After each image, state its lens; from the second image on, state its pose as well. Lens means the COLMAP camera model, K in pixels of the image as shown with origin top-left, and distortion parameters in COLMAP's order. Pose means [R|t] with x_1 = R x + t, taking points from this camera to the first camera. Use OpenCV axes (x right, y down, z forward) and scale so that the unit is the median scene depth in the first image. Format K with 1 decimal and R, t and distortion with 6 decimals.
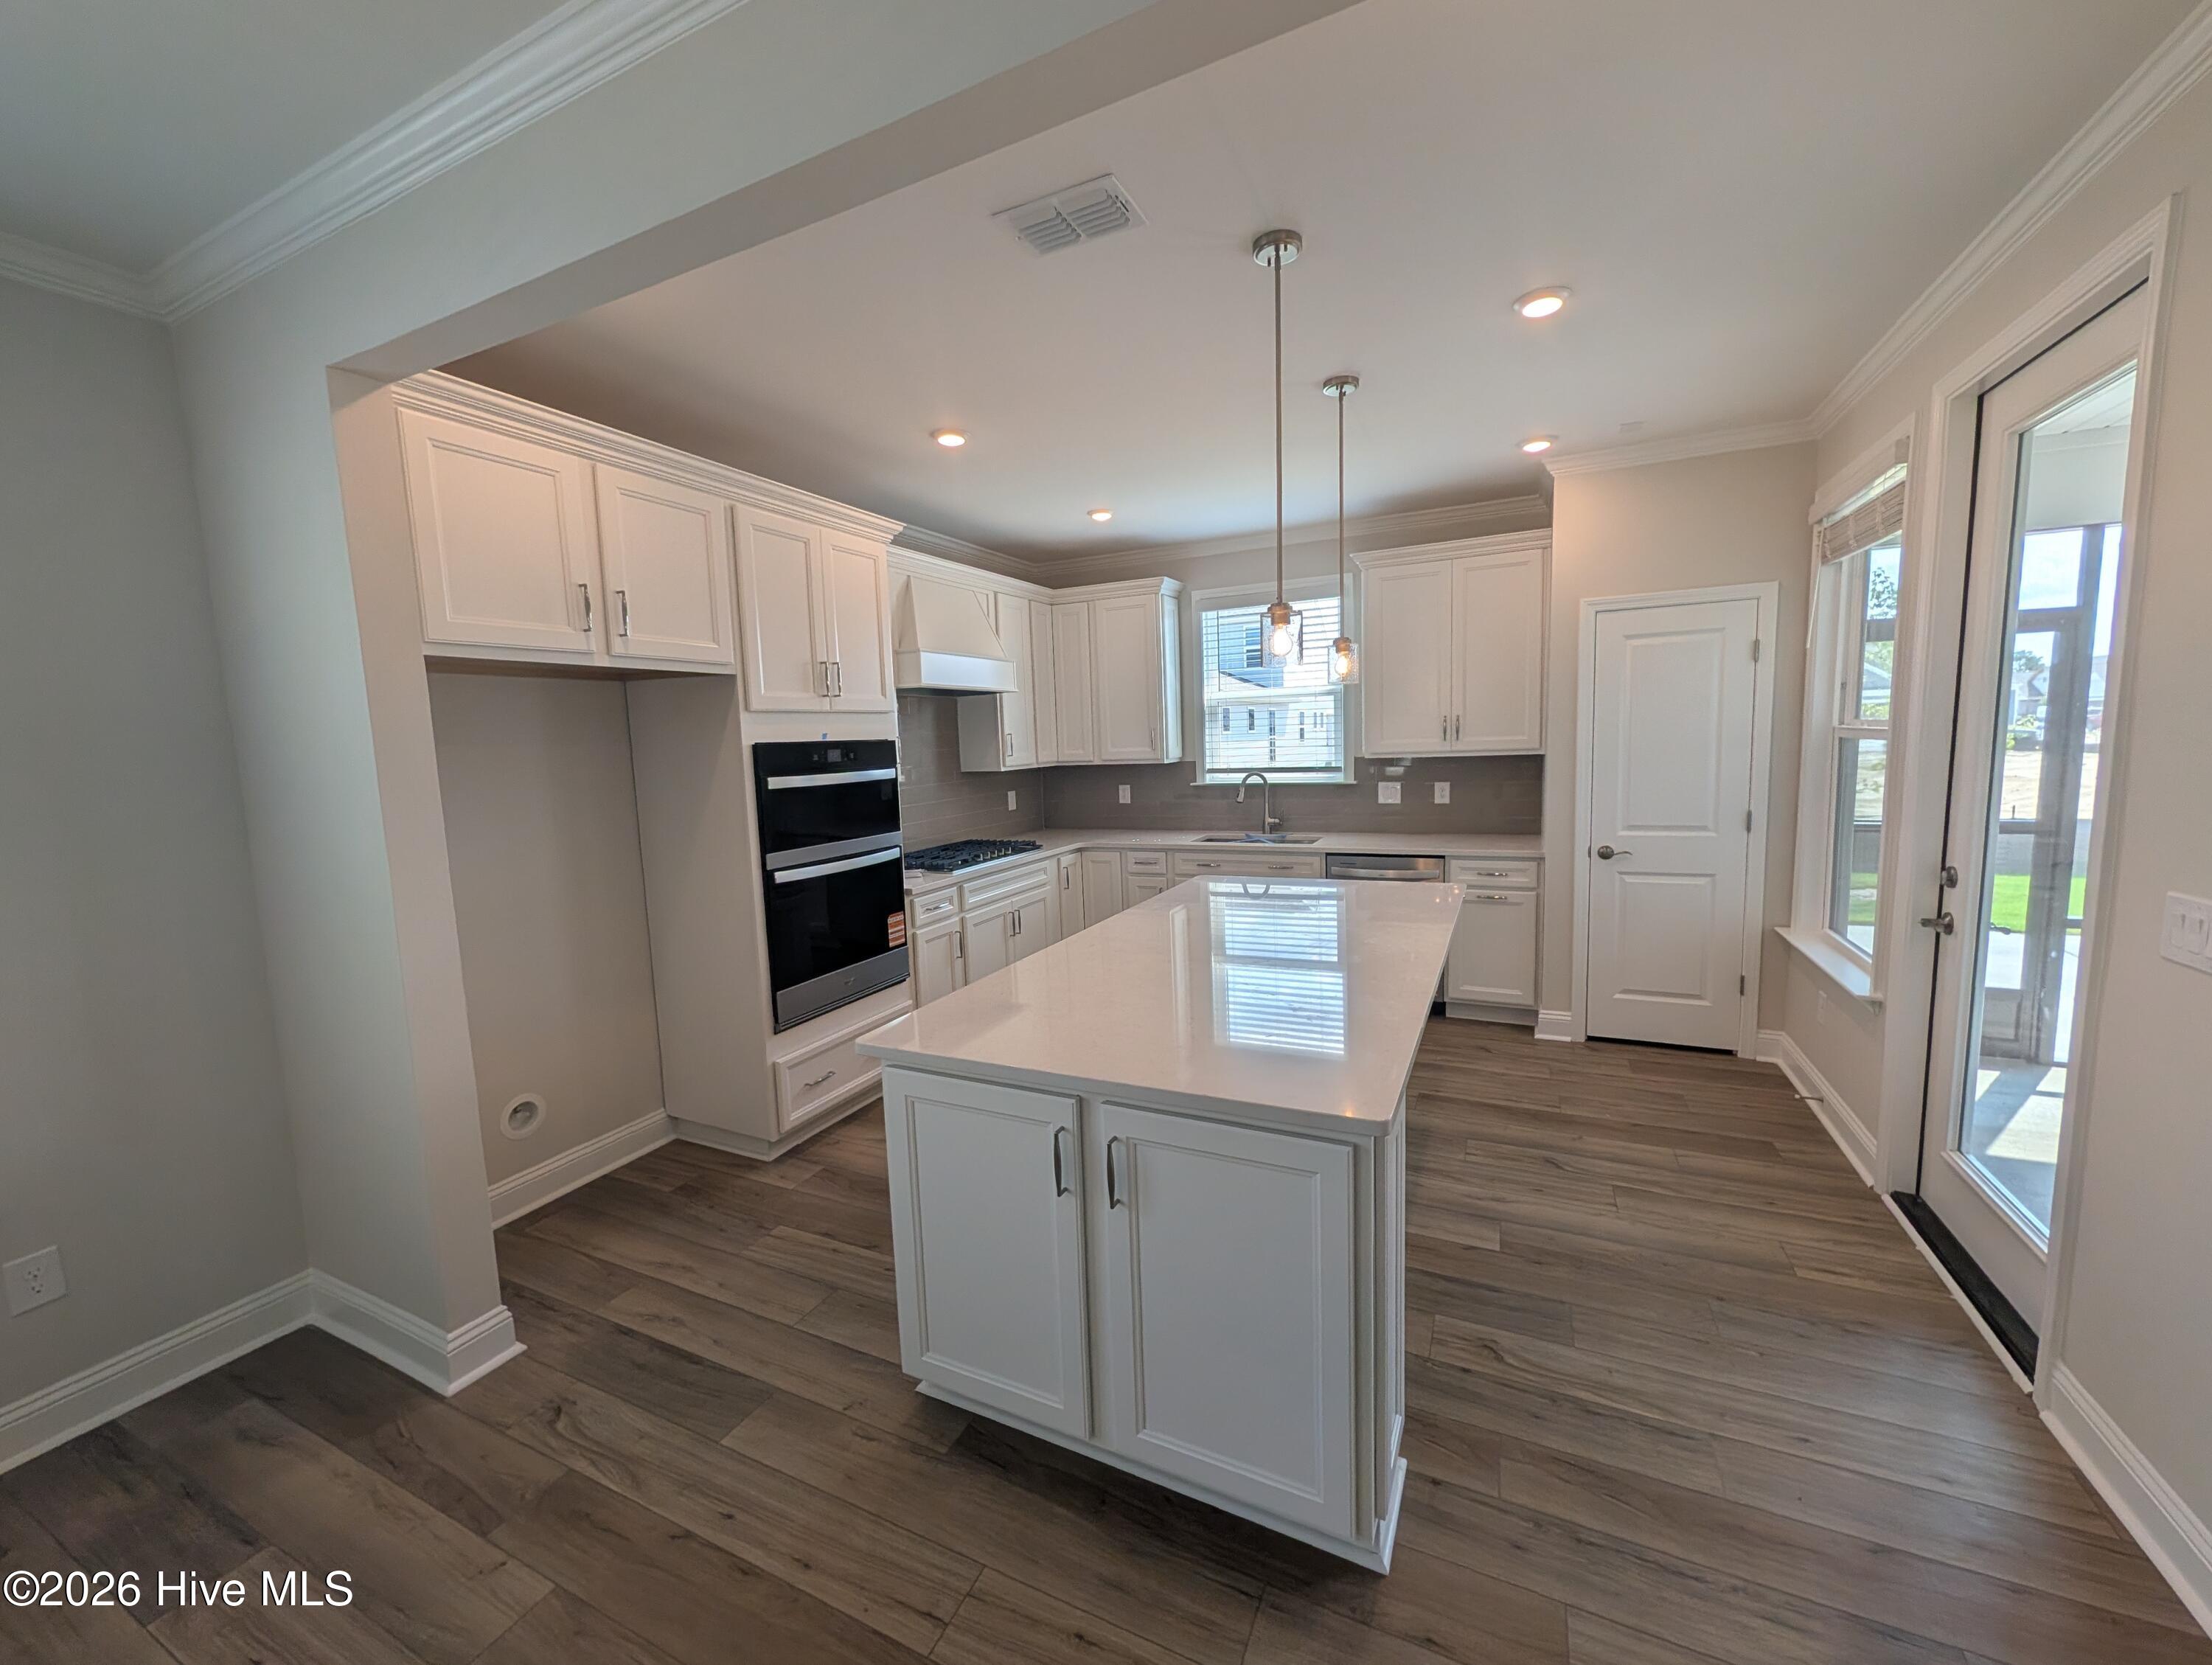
lens RADIAL K [[847.5, 0, 1106.0], [0, 847.5, 832.5], [0, 0, 1]] dist [-0.001738, -0.000134]
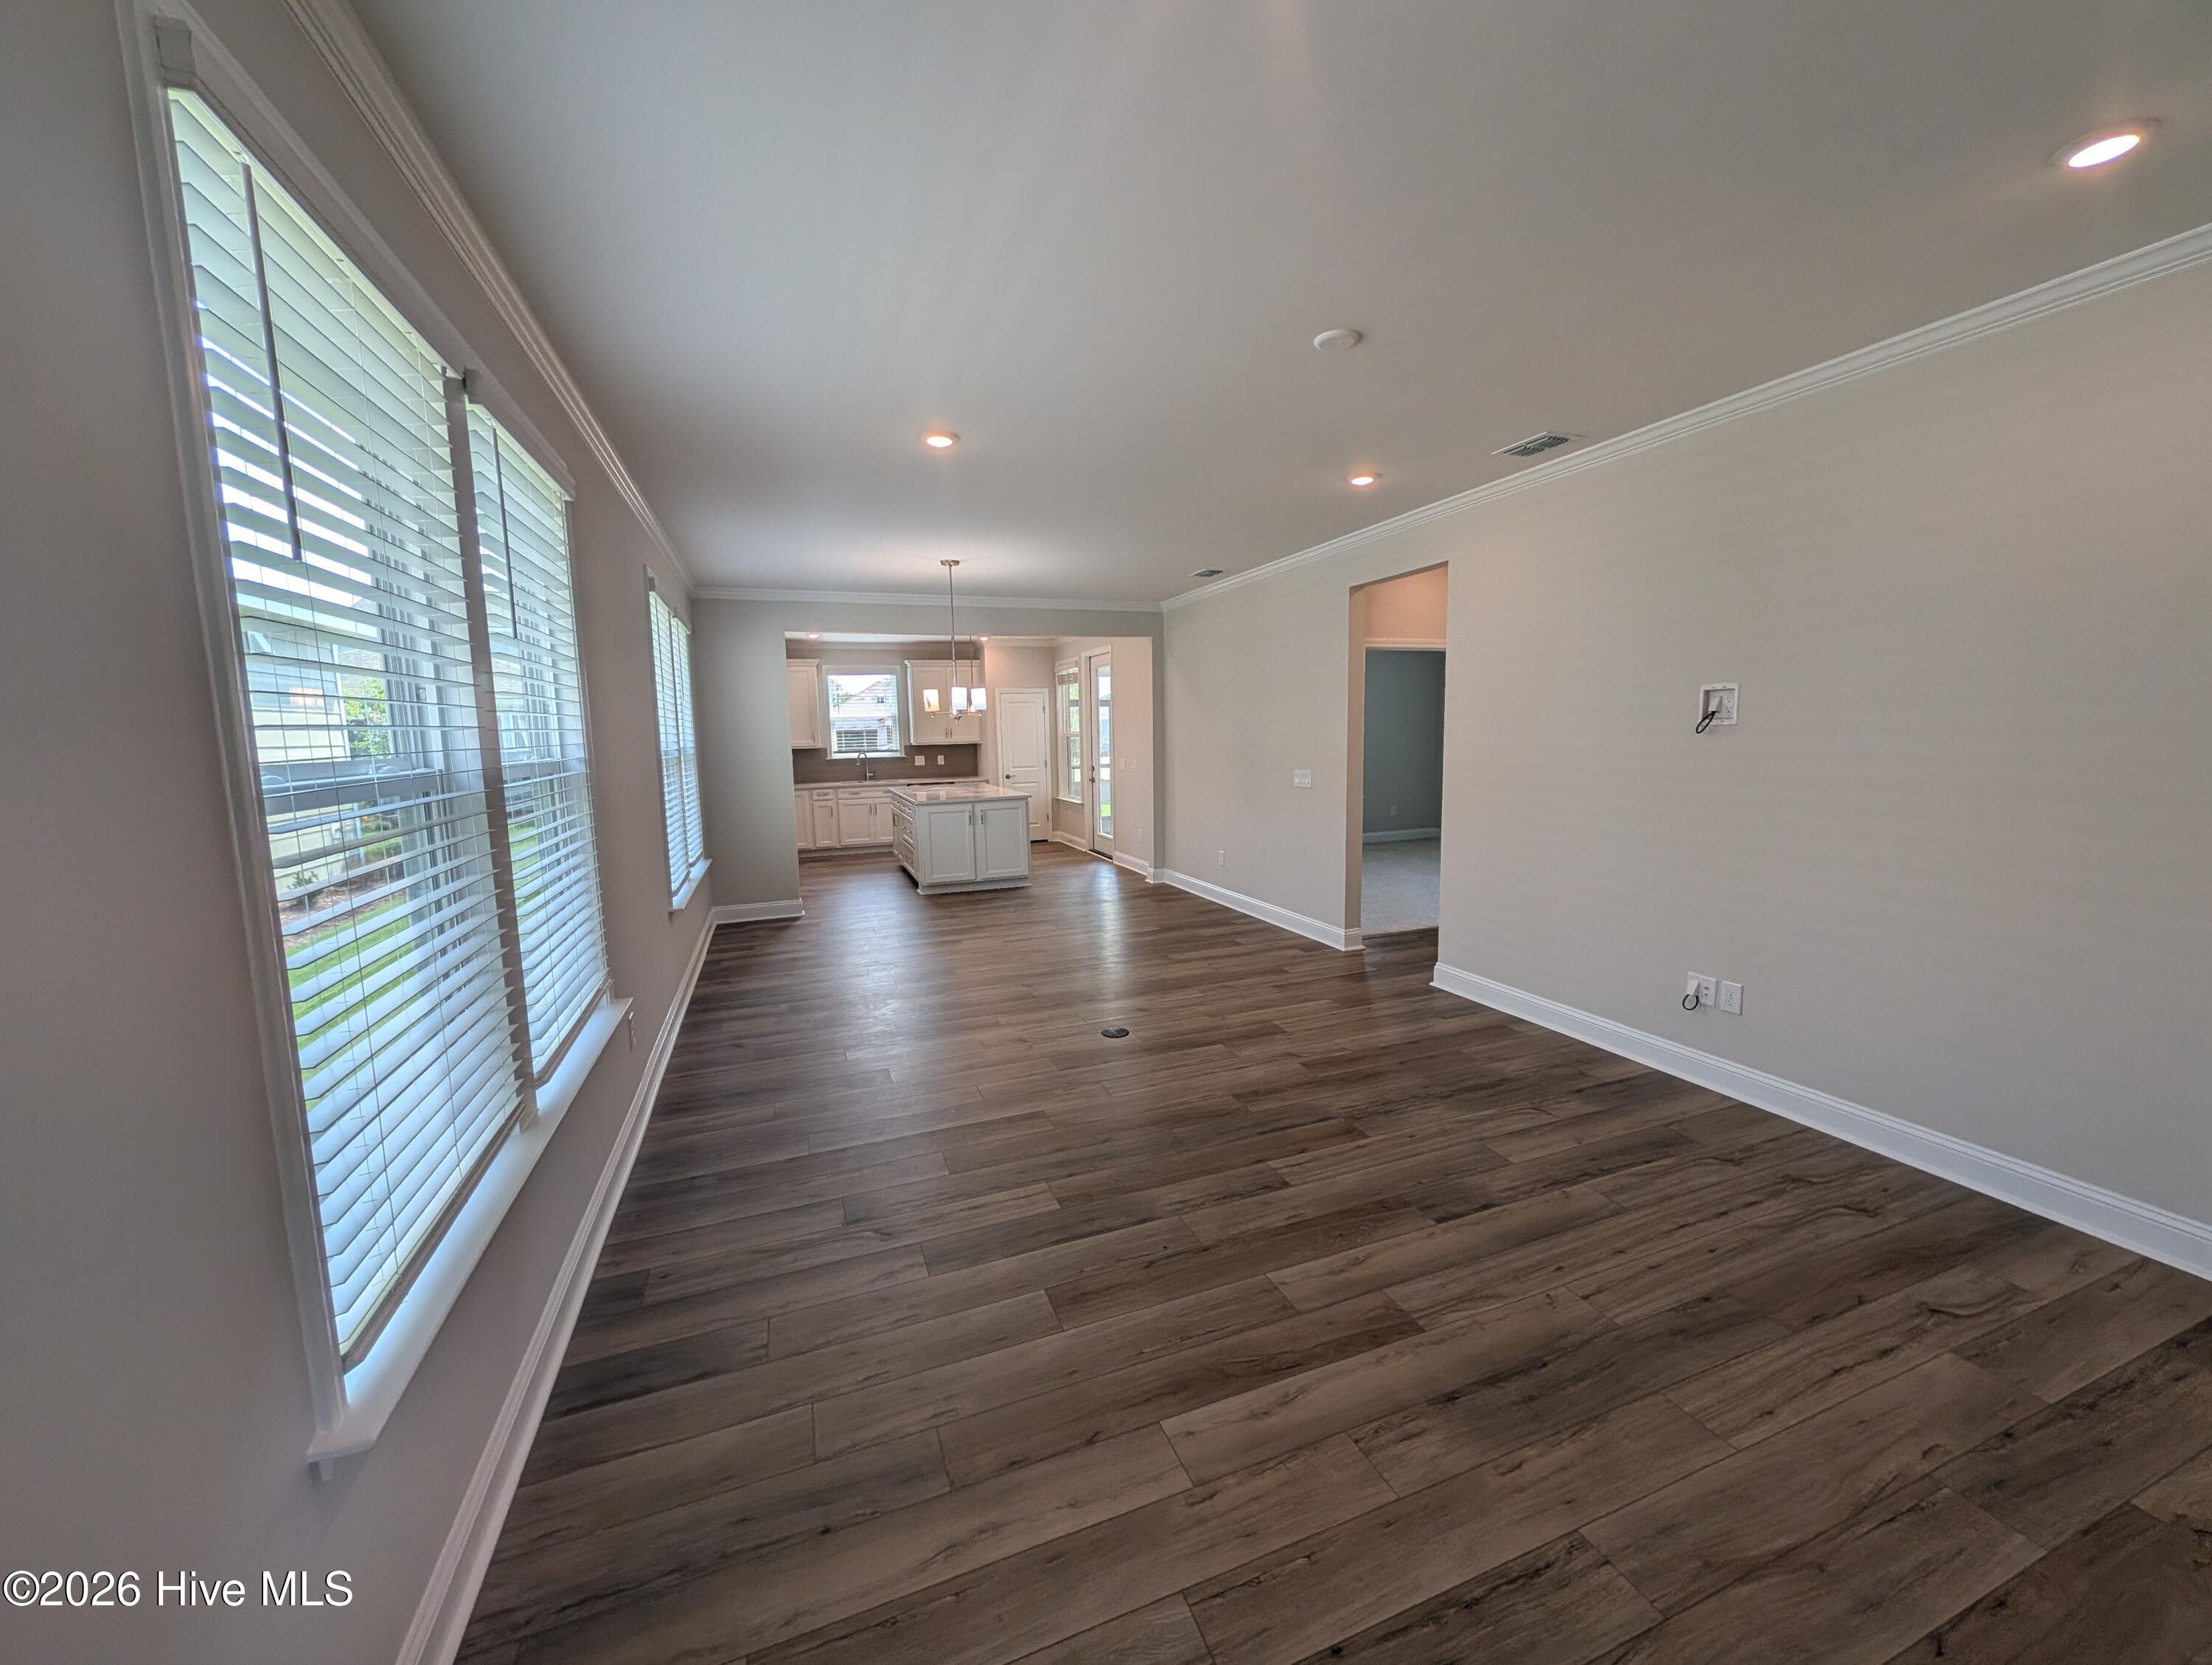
lens RADIAL K [[847.5, 0, 1106.0], [0, 847.5, 832.5], [0, 0, 1]] dist [-0.001738, -0.000134]
pose [[0.689184, -0.065613, 0.721610, -1.344555], [0.076127, 0.996937, 0.017941, 0.197322], [-0.720576, 0.042569, 0.692068, -1.297824]]
